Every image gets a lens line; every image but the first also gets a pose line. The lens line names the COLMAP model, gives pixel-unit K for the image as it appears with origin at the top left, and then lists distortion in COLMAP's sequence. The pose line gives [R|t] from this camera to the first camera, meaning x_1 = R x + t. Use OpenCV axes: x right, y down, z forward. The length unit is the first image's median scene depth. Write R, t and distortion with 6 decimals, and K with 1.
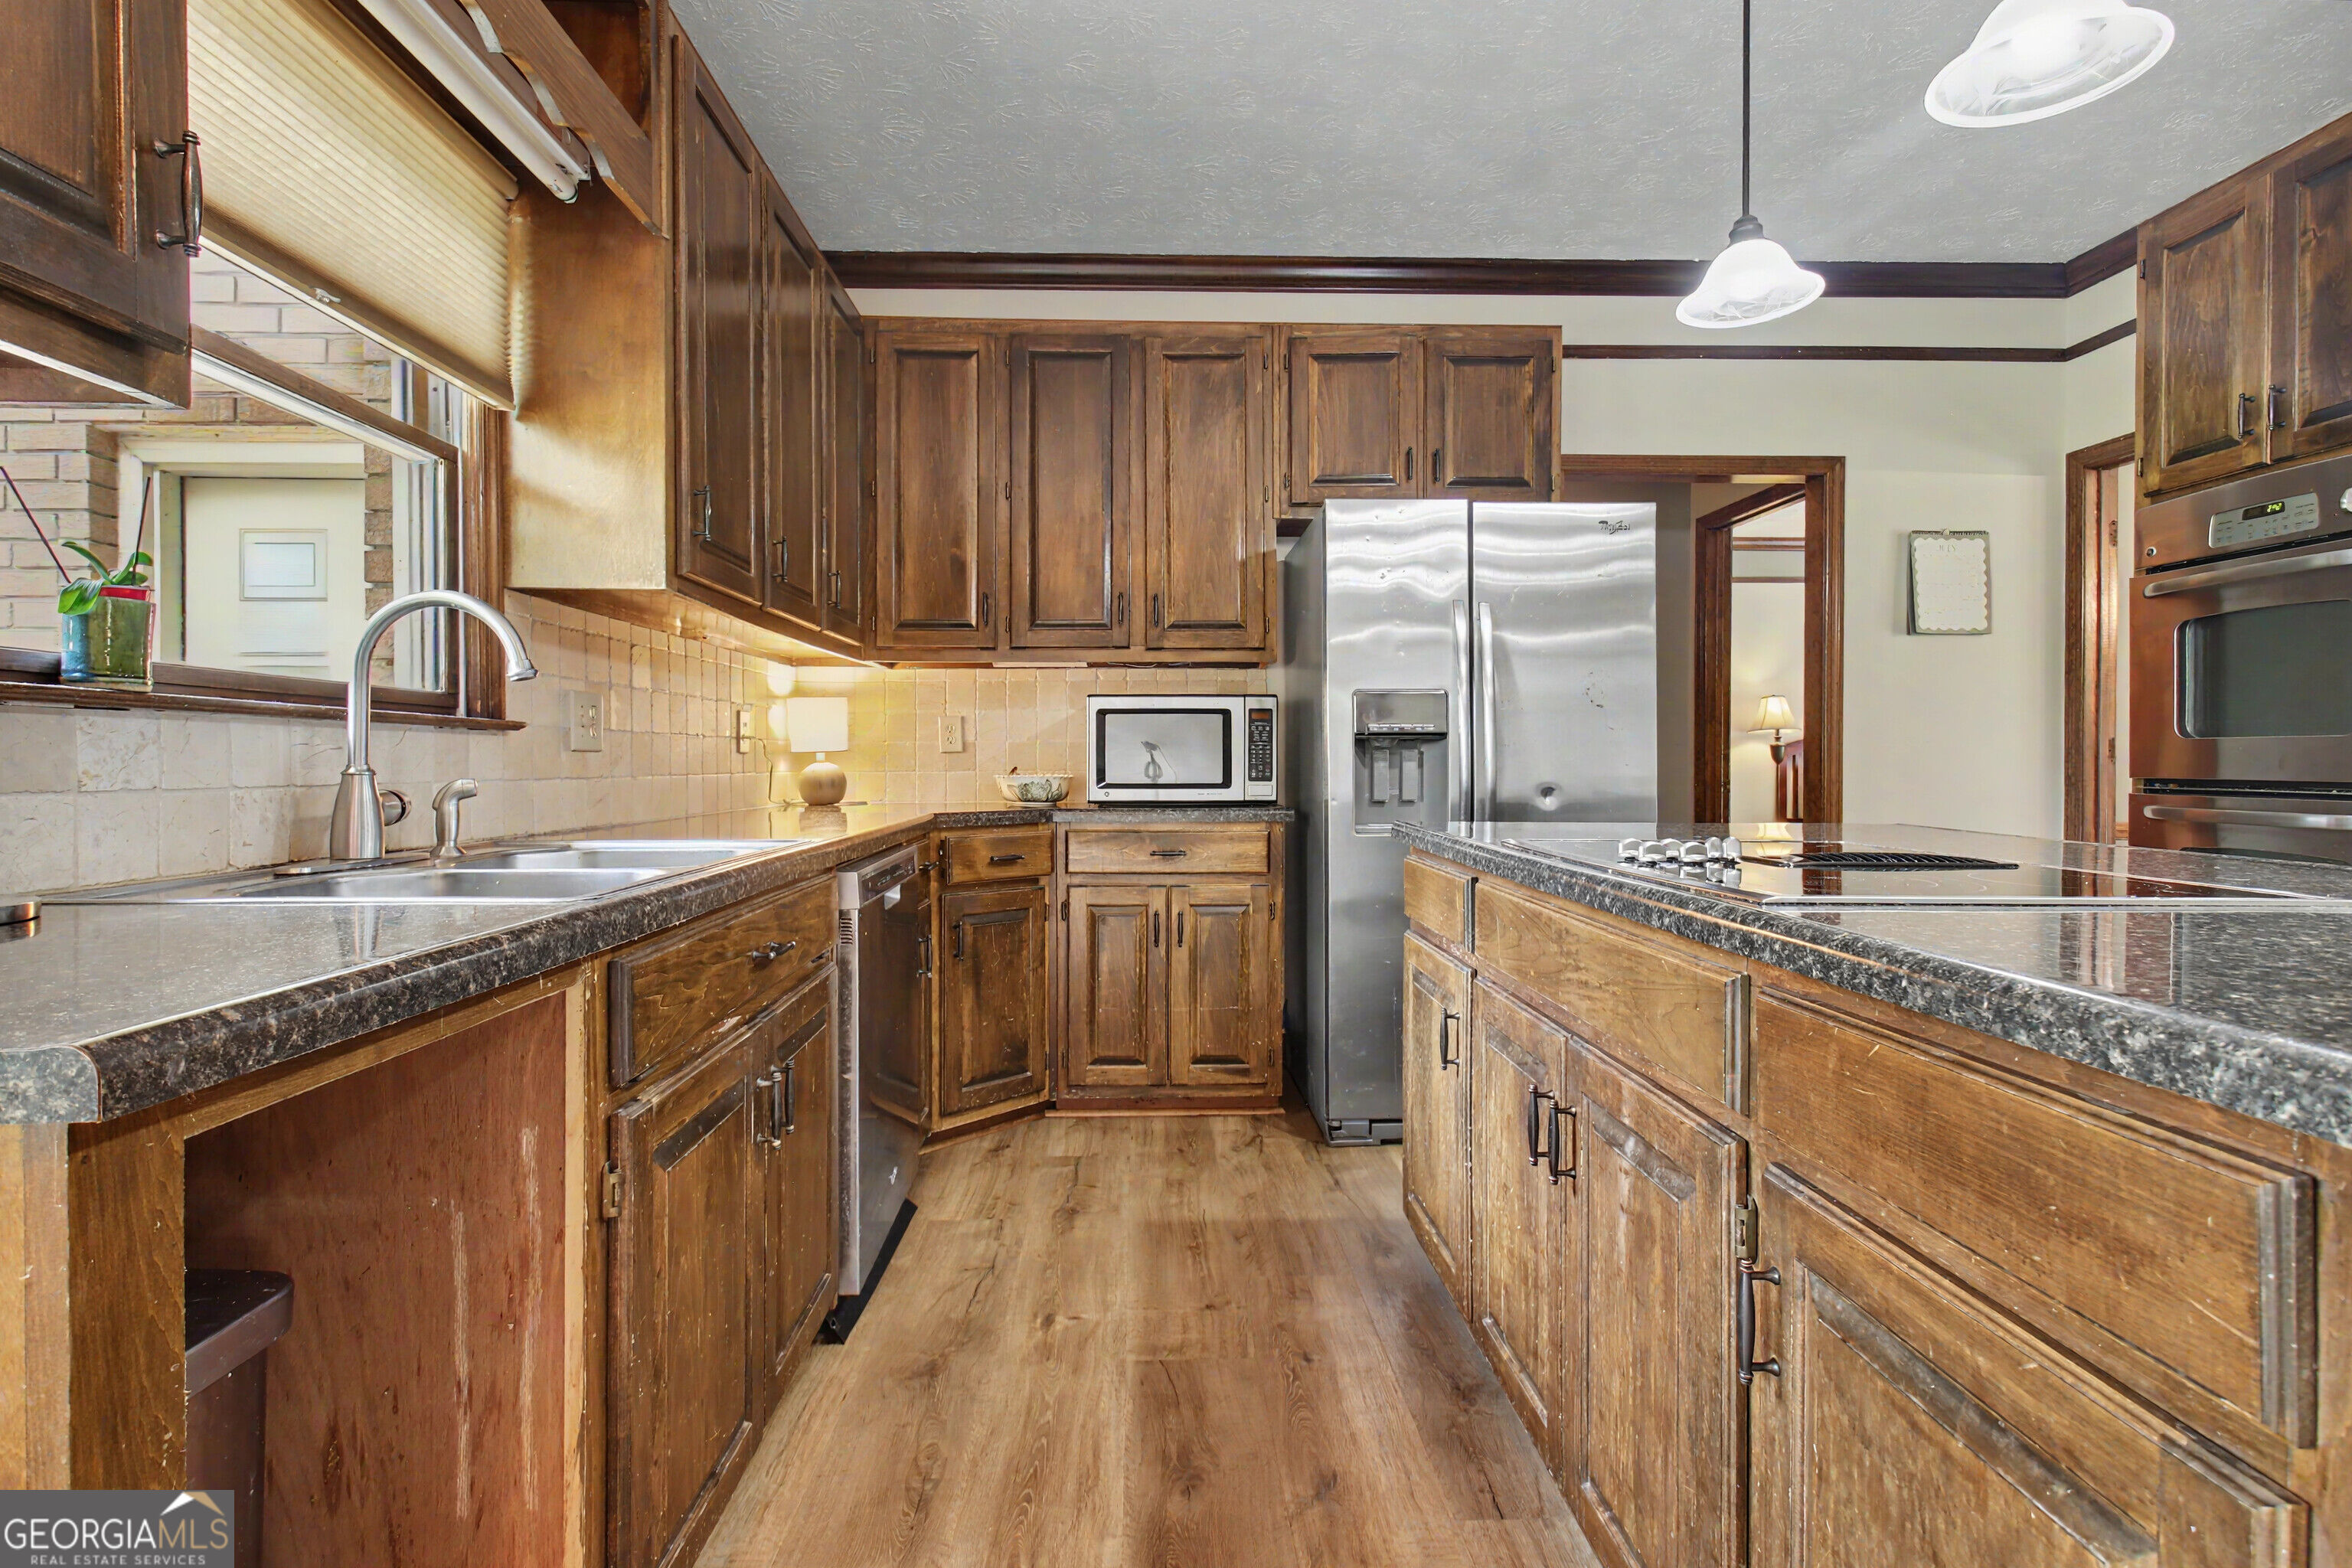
lens RADIAL K [[1107.4, 0, 1167.8], [0, 1107.4, 770.4], [0, 0, 1]] dist [0.004848, 0.000338]
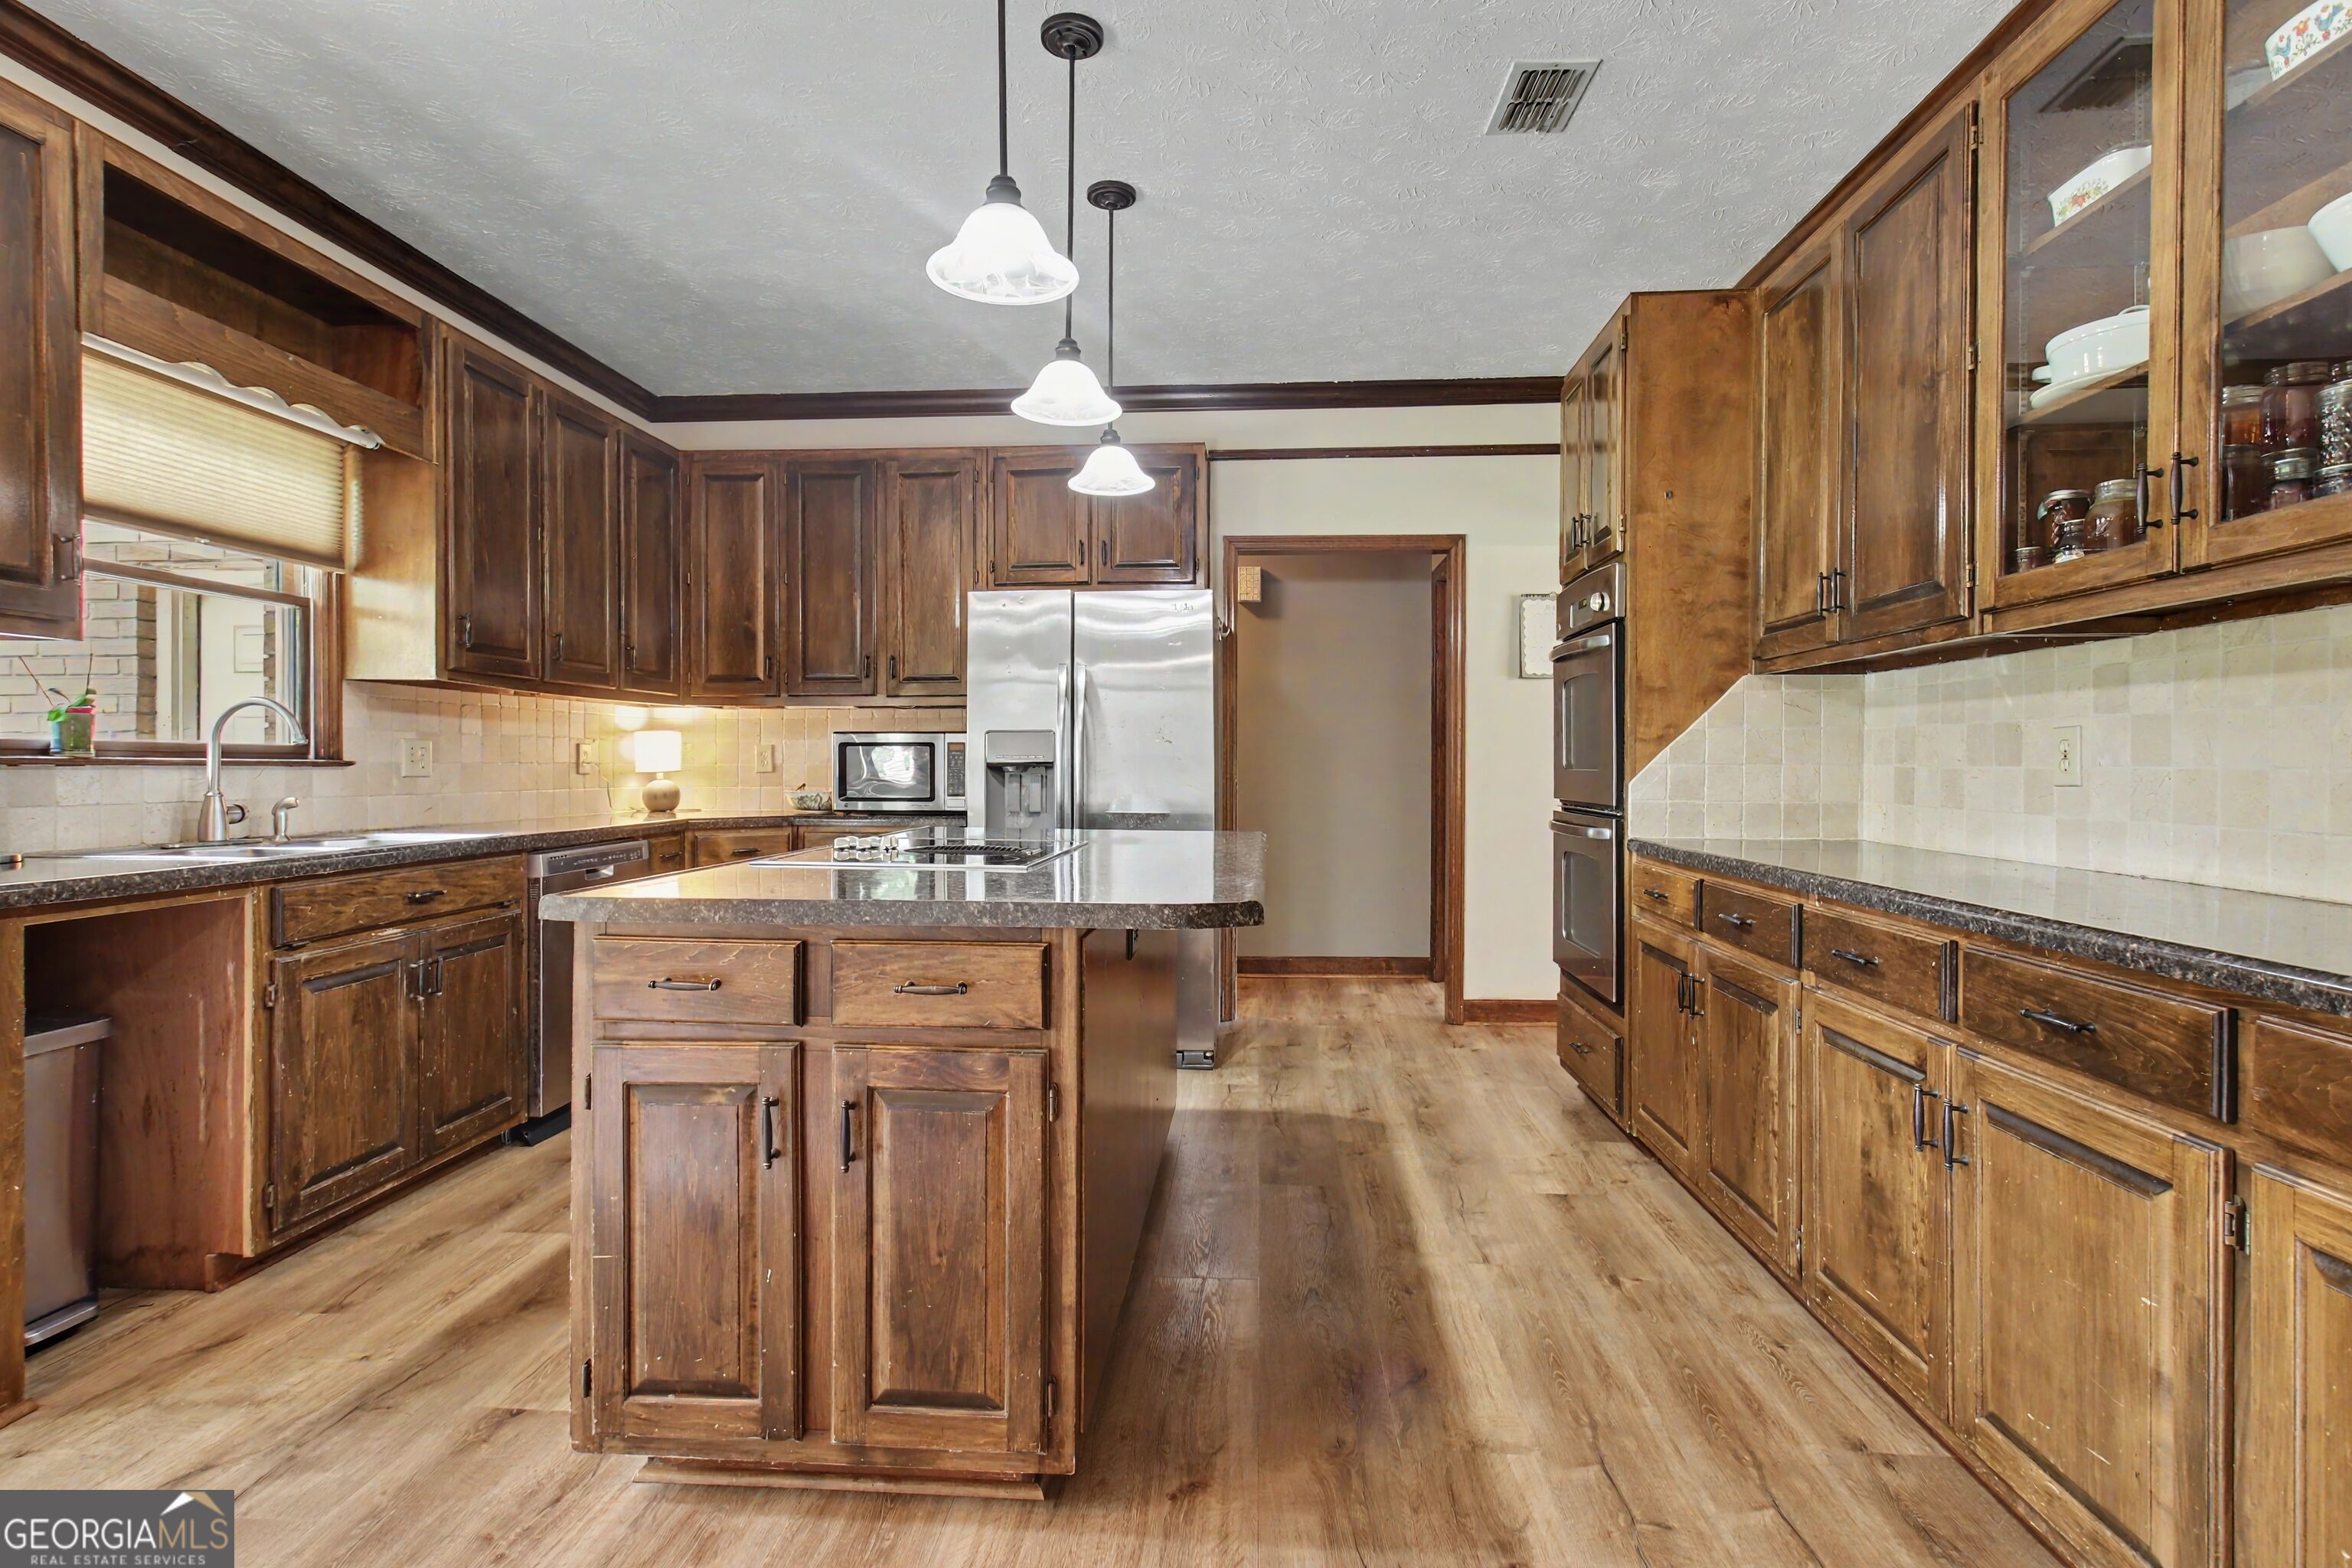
lens RADIAL K [[1148.9, 0, 1177.7], [0, 1148.9, 770.7], [0, 0, 1]] dist [0.004877, 0.000120]
pose [[0.994871, 0.003420, -0.101099, 0.555690], [-0.003826, 0.999985, -0.003829, -0.019330], [0.101084, 0.004196, 0.994869, -0.393672]]
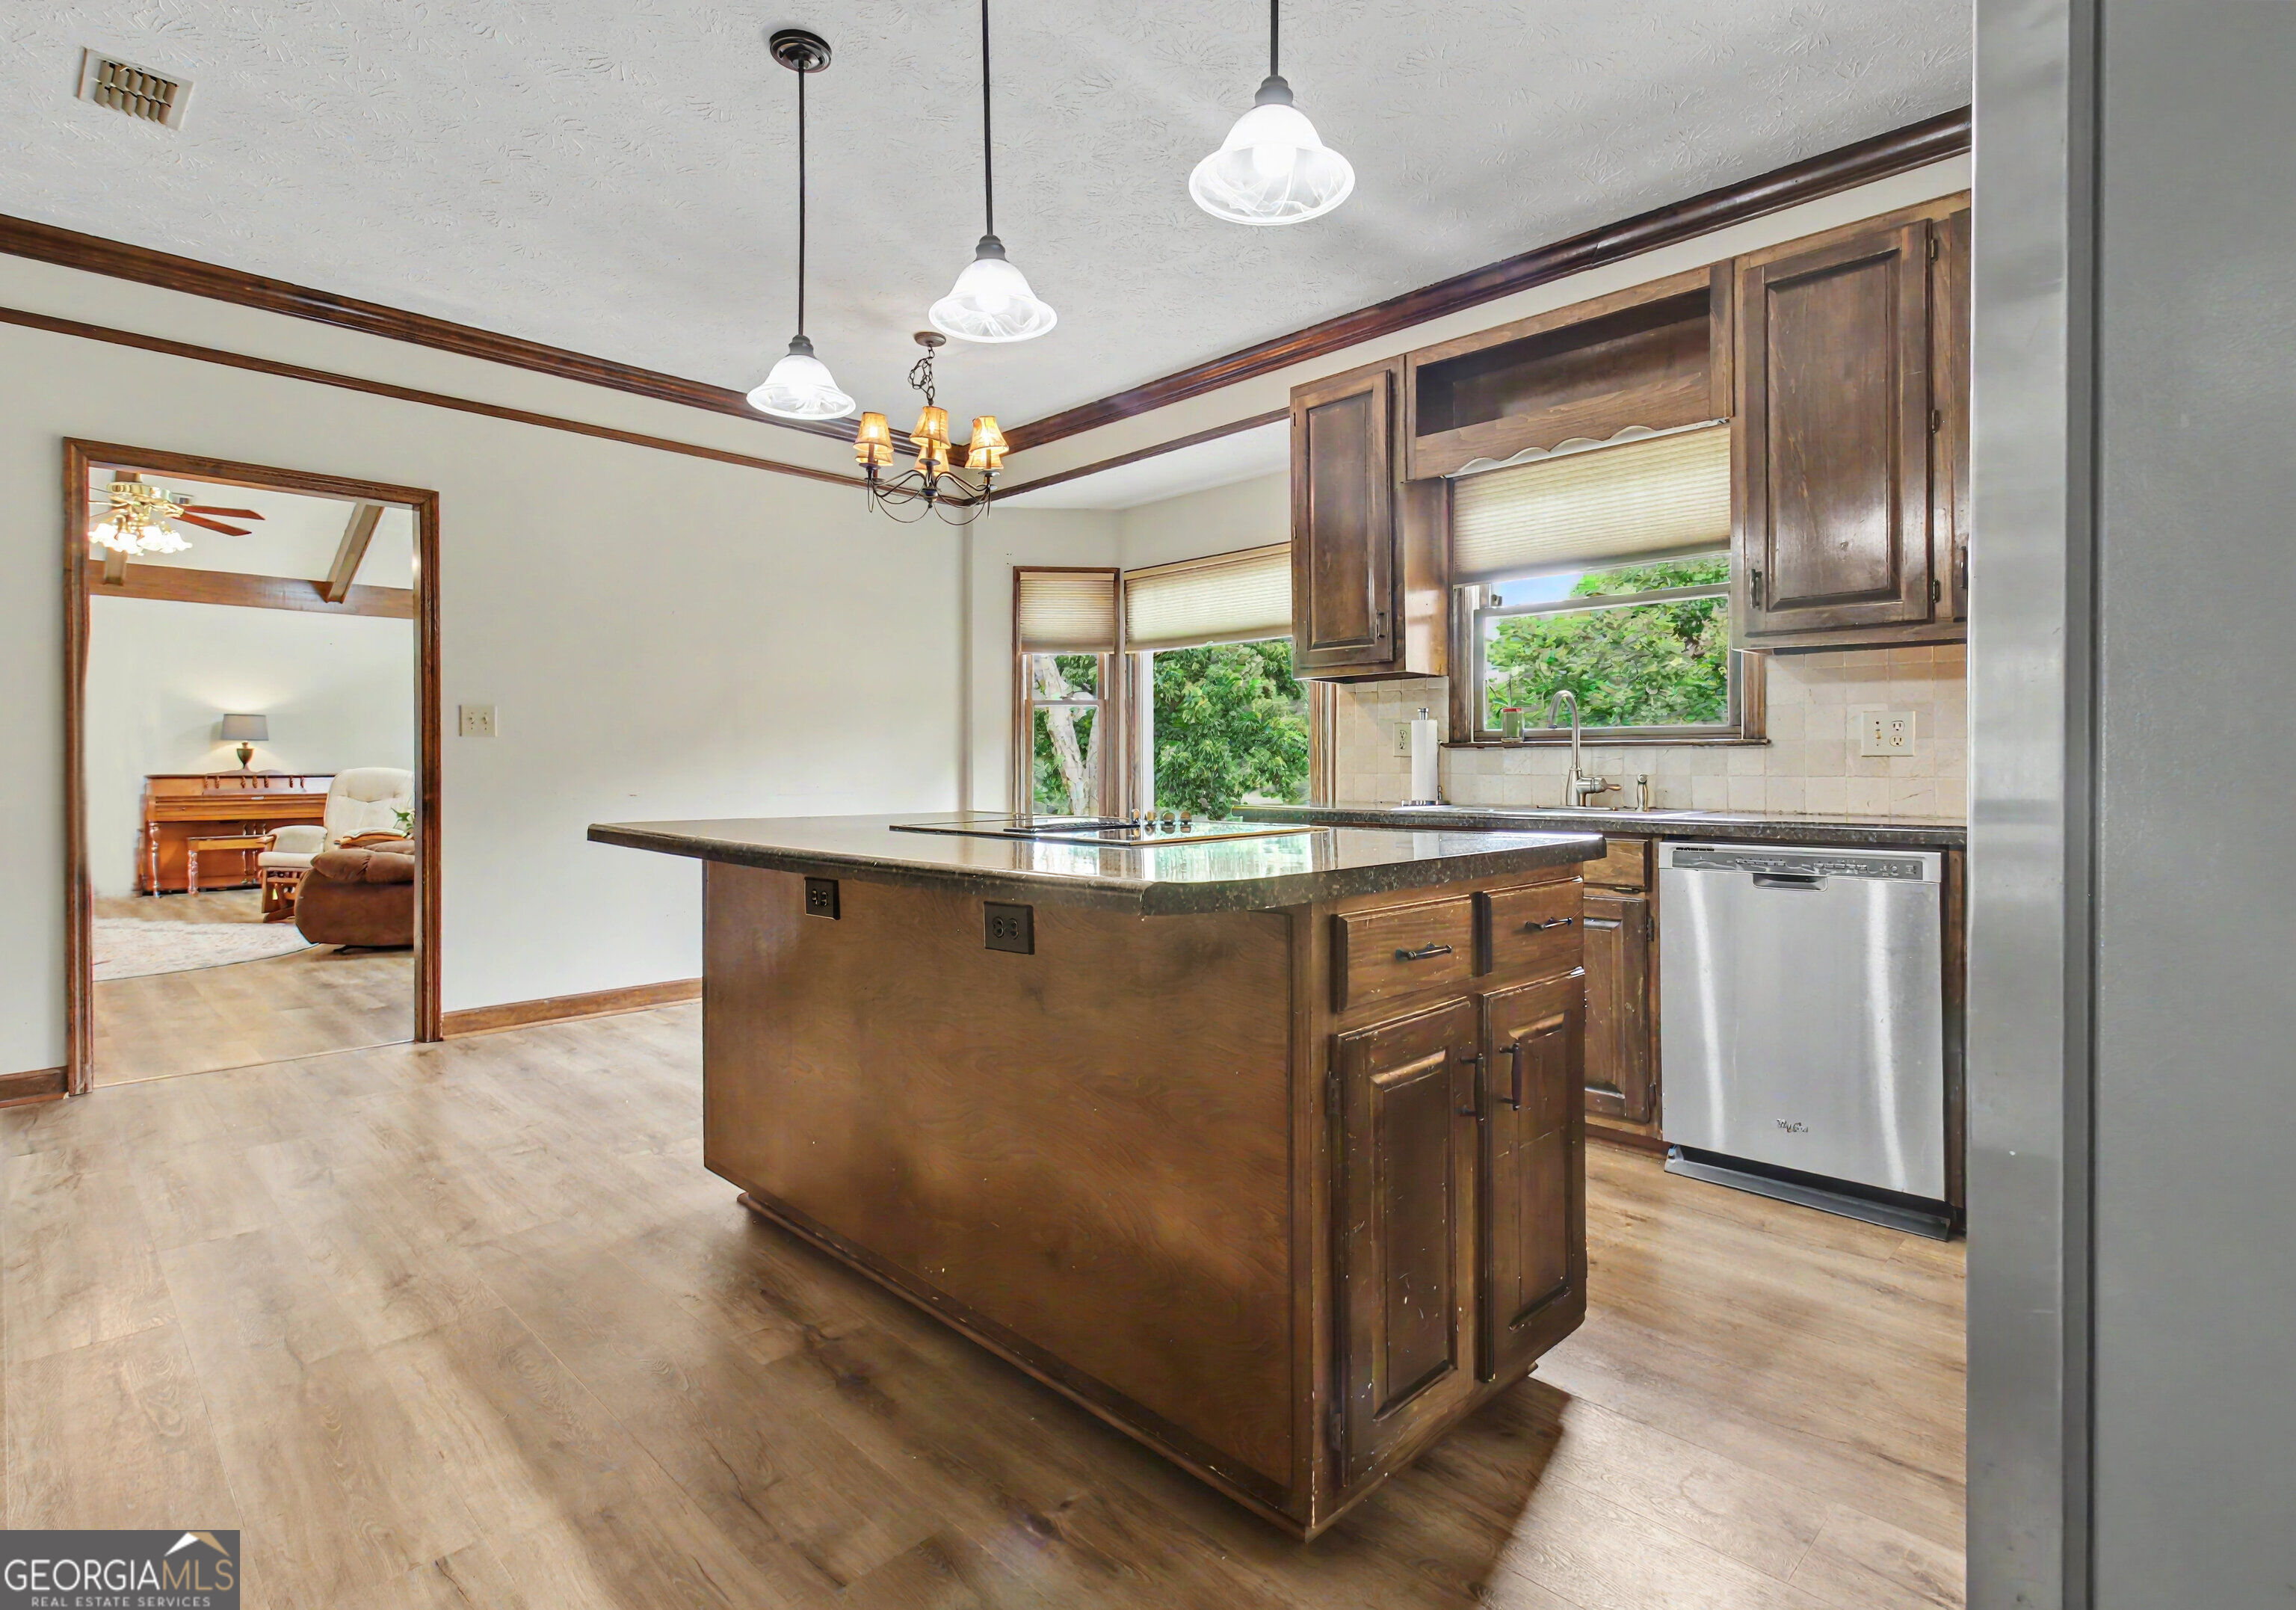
lens RADIAL K [[1139.6, 0, 1149.4], [0, 1139.6, 772.0], [0, 0, 1]] dist [0.003098, 0.001120]
pose [[-0.729146, 0.006383, -0.684328, 0.821683], [-0.003403, 0.999910, 0.012953, -0.010928], [0.684350, 0.011773, -0.729059, 1.106368]]
